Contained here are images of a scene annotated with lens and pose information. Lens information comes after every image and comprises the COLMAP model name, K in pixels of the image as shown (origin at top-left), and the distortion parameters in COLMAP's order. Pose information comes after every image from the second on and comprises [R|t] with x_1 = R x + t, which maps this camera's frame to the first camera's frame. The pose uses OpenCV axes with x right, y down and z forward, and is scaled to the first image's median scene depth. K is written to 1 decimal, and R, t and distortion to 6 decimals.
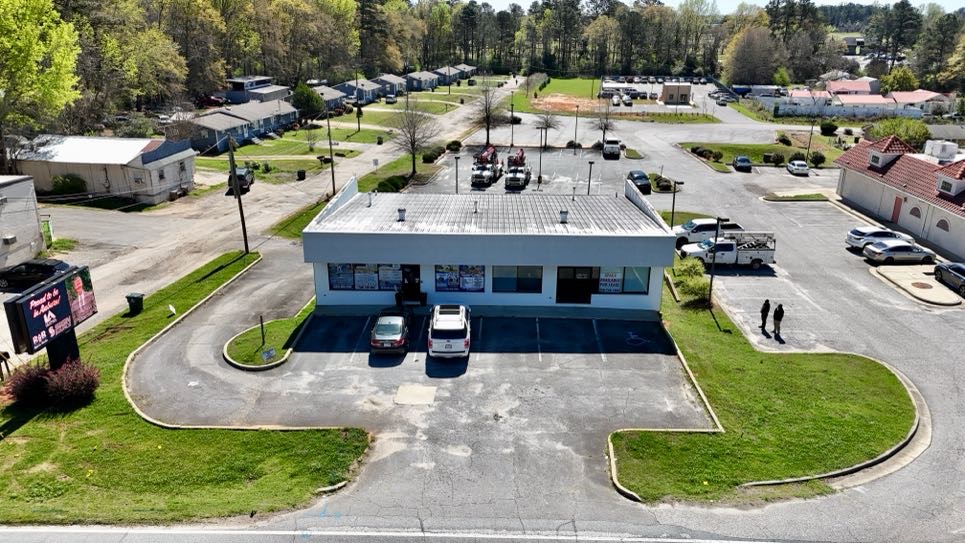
lens RADIAL K [[699.6, 0, 482.5], [0, 699.6, 271.5], [0, 0, 1]] dist [0.100540, -0.116237]
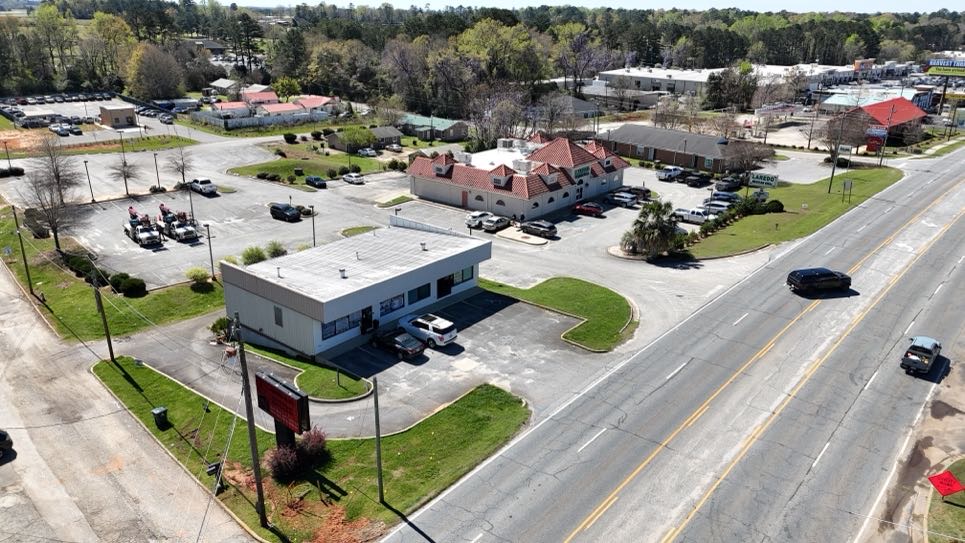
lens RADIAL K [[699.6, 0, 482.5], [0, 699.6, 271.5], [0, 0, 1]] dist [0.100540, -0.116237]
pose [[0.618446, -0.271538, 0.737423, -0.991467], [0.258271, 0.956507, 0.135610, -0.205675], [-0.742173, 0.106587, 0.661678, -0.143937]]
